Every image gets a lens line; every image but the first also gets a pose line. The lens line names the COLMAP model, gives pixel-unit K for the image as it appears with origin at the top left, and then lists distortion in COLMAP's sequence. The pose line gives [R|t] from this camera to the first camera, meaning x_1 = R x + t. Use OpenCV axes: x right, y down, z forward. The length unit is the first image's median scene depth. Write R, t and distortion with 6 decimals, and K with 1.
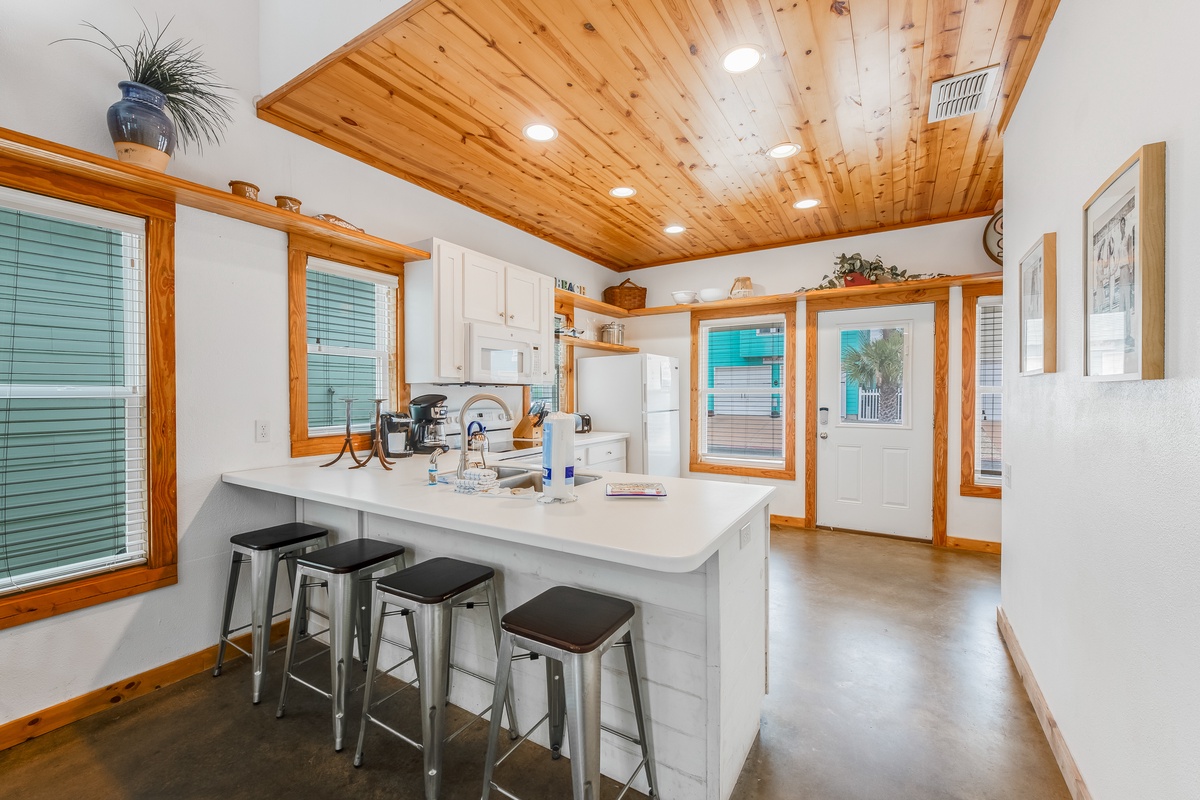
lens RADIAL K [[482.8, 0, 605.2], [0, 482.8, 396.2], [0, 0, 1]] dist [0.000707, -0.000936]
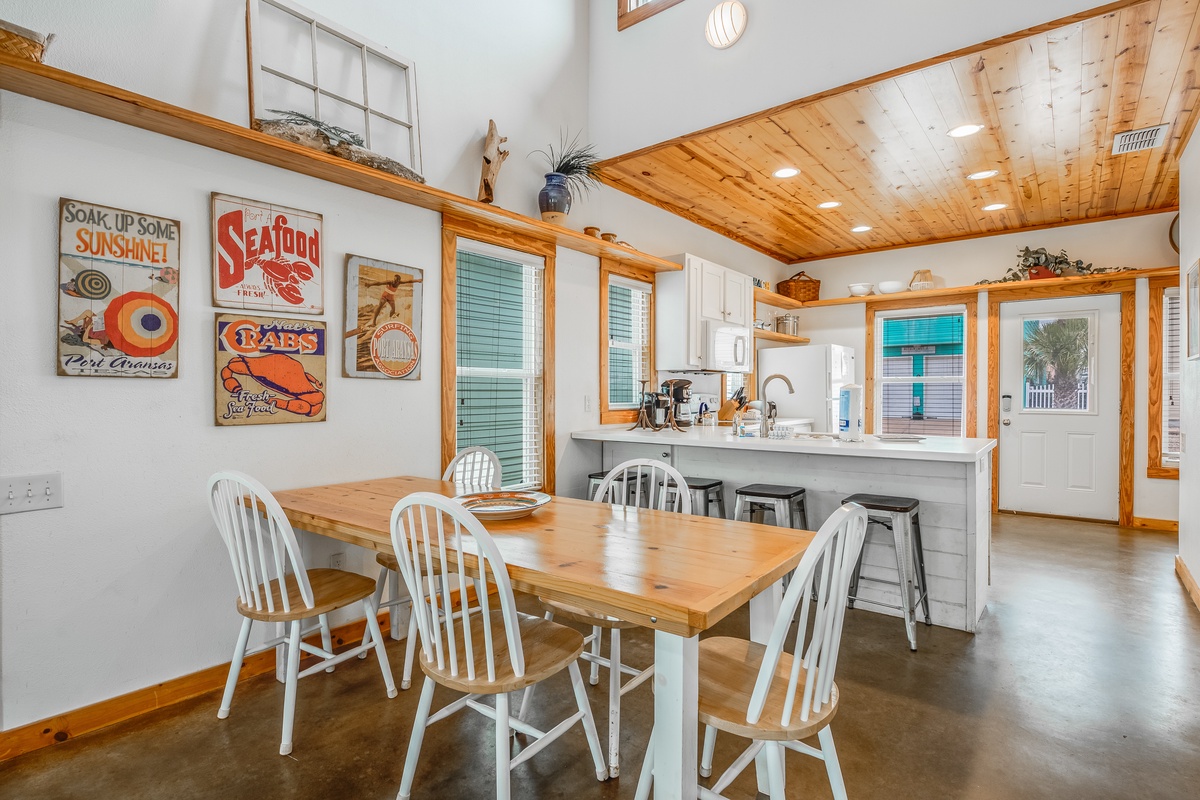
lens RADIAL K [[612.0, 0, 605.8], [0, 612.0, 394.8], [0, 0, 1]] dist [-0.006032, -0.003022]
pose [[0.993817, 0.001367, -0.111020, -0.286542], [-0.001797, 0.999991, -0.003773, 0.033105], [0.111014, 0.003949, 0.993811, -0.442718]]
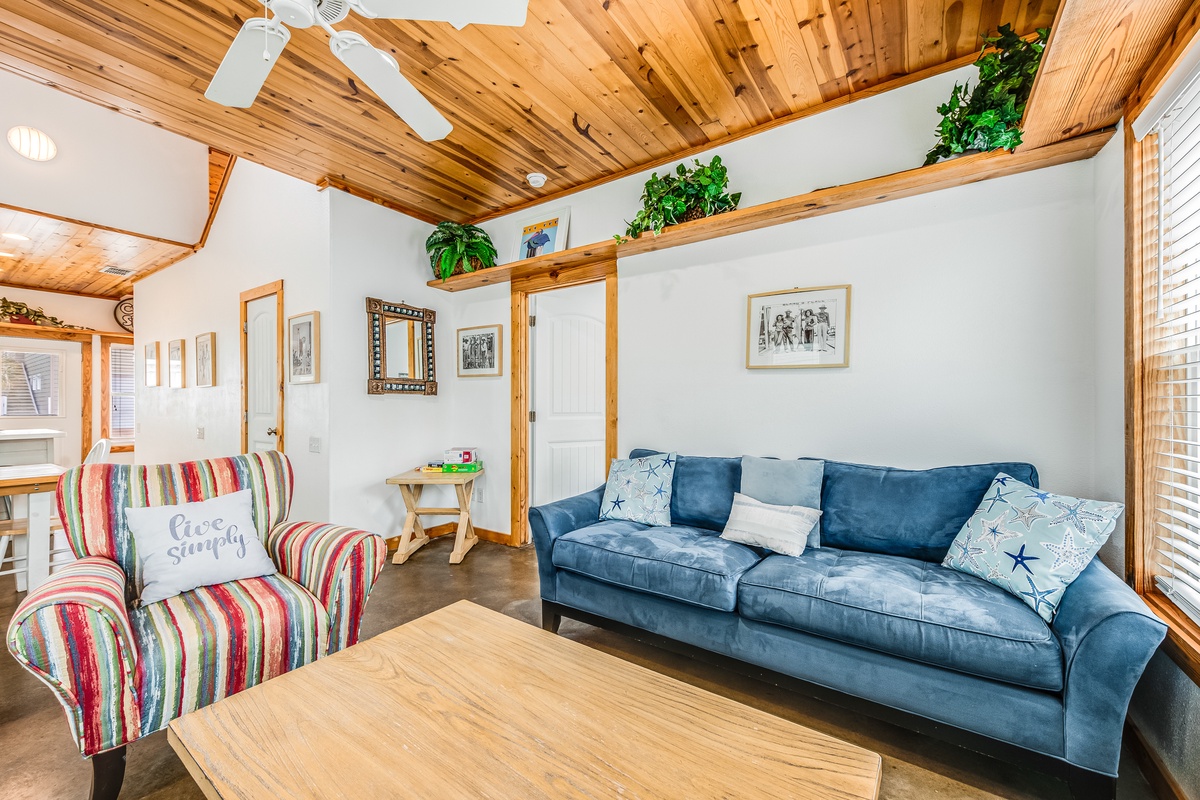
lens RADIAL K [[482.8, 0, 610.7], [0, 482.8, 406.0], [0, 0, 1]] dist [0.000707, -0.000936]
pose [[0.039766, -0.001088, 0.999208, -0.957569], [0.012116, 0.999926, 0.000607, 0.053055], [-0.999136, 0.012082, 0.039776, -0.941999]]
